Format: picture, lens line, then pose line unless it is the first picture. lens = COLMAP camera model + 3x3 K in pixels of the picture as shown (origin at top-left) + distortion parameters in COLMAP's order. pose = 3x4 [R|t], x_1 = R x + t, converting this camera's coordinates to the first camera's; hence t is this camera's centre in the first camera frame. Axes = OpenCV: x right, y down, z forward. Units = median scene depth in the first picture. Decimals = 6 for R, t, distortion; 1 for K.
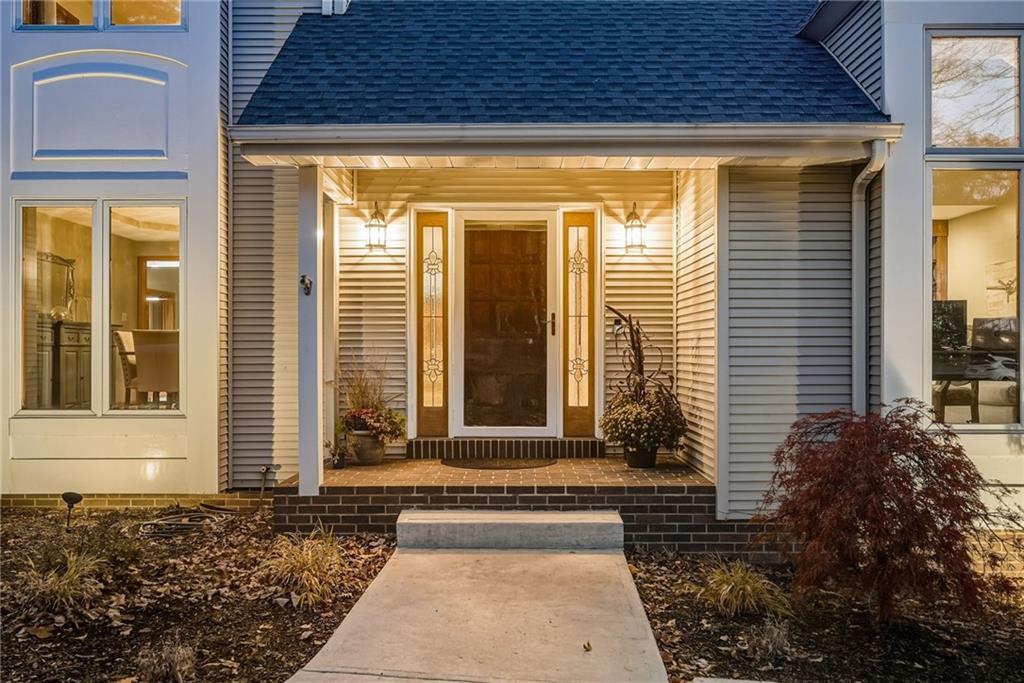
lens RADIAL K [[824.6, 0, 512.0], [0, 824.6, 341.5], [0, 0, 1]] dist [0.000345, 0.001019]
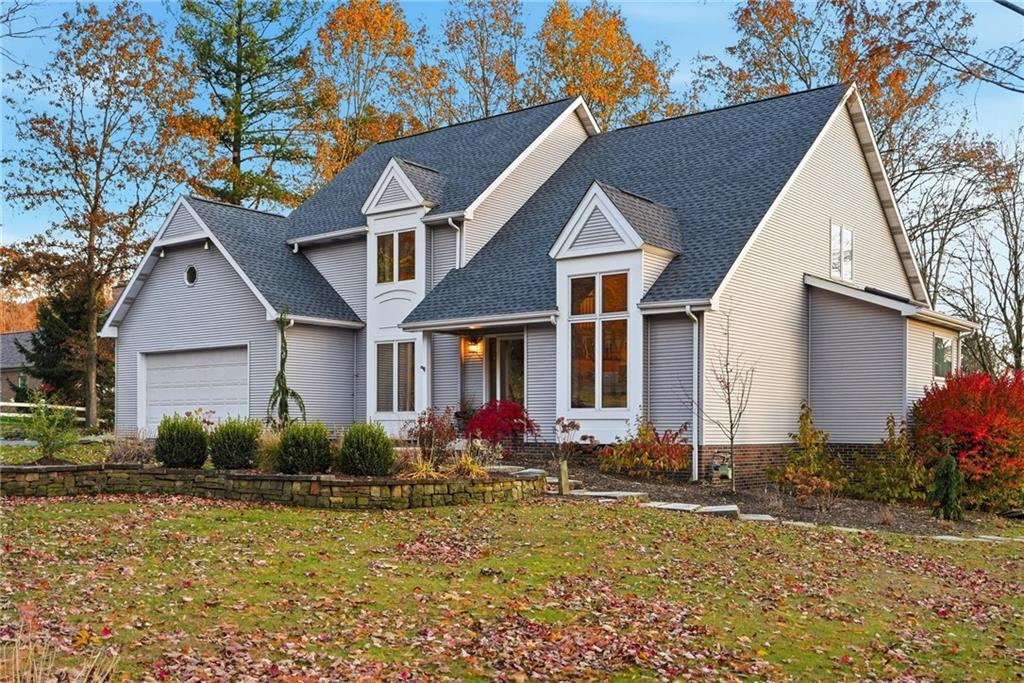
lens RADIAL K [[1049.5, 0, 513.1], [0, 1049.5, 427.0], [0, 0, 1]] dist [0.008686, 0.008848]
pose [[0.784314, 0.003505, -0.620354, 2.085274], [-0.002293, 0.999994, 0.002750, 0.121136], [0.620359, -0.000734, 0.784317, -1.626054]]
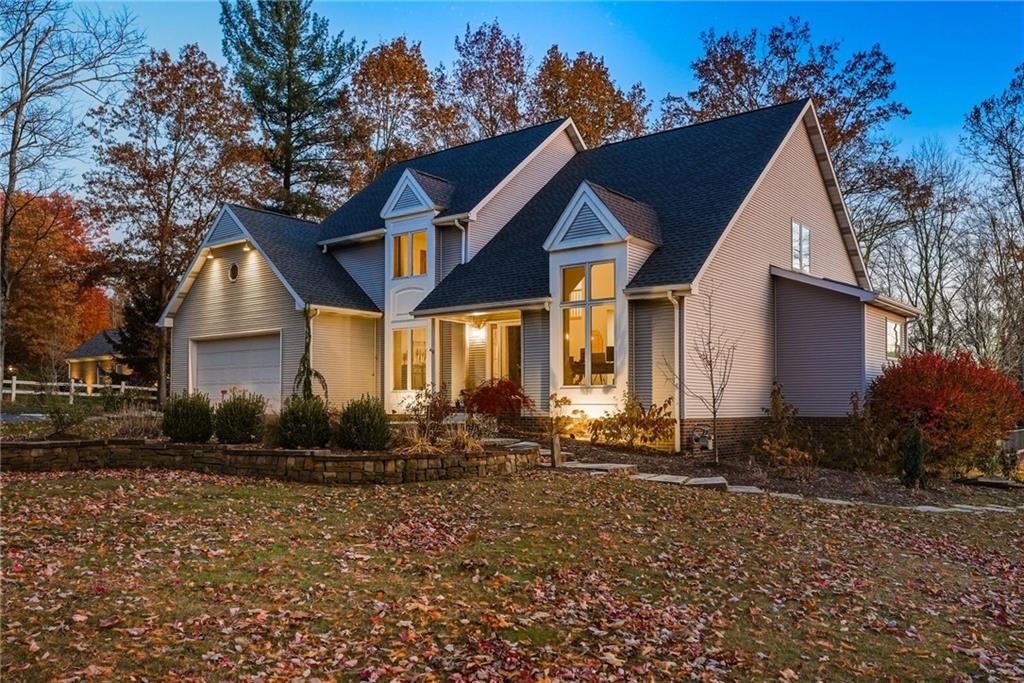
lens RADIAL K [[820.3, 0, 510.1], [0, 820.3, 382.9], [0, 0, 1]] dist [0.019610, -0.013934]
pose [[0.778023, -0.014511, -0.628068, 1.857419], [0.000531, 0.999748, -0.022440, 0.125322], [0.628236, 0.017125, 0.777834, -1.300567]]
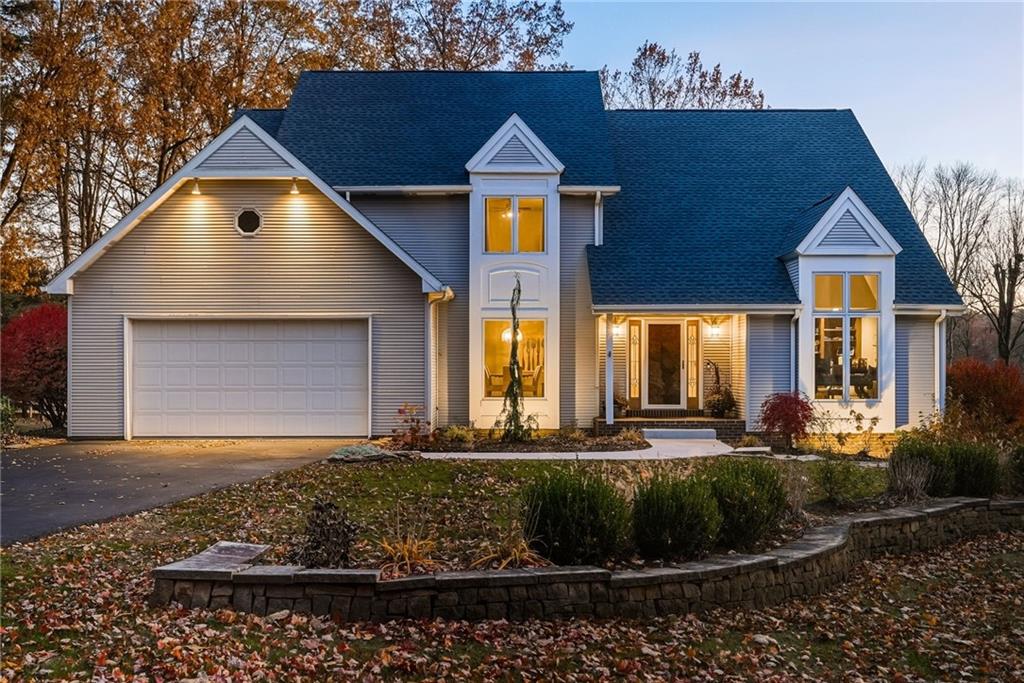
lens RADIAL K [[1052.7, 0, 512.0], [0, 1052.7, 359.6], [0, 0, 1]] dist [-0.003546, 0.001582]
pose [[0.999953, 0.000711, 0.009627, -0.518101], [-0.000720, 0.999999, 0.000923, -0.039844], [-0.009626, -0.000930, 0.999953, -2.283804]]
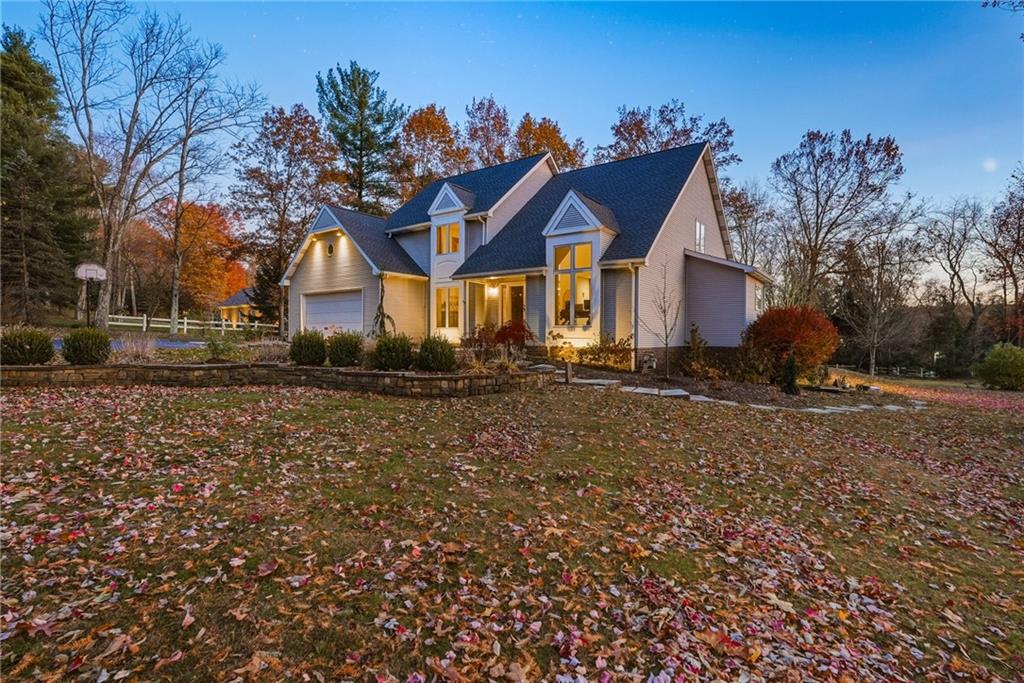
lens RADIAL K [[486.4, 0, 512.0], [0, 486.4, 341.5], [0, 0, 1]] dist [-0.000363, 0.000493]
pose [[0.806712, 0.012467, -0.590813, 1.577510], [-0.003905, 0.999868, 0.015767, 0.116508], [0.590932, -0.010412, 0.806655, -1.182693]]
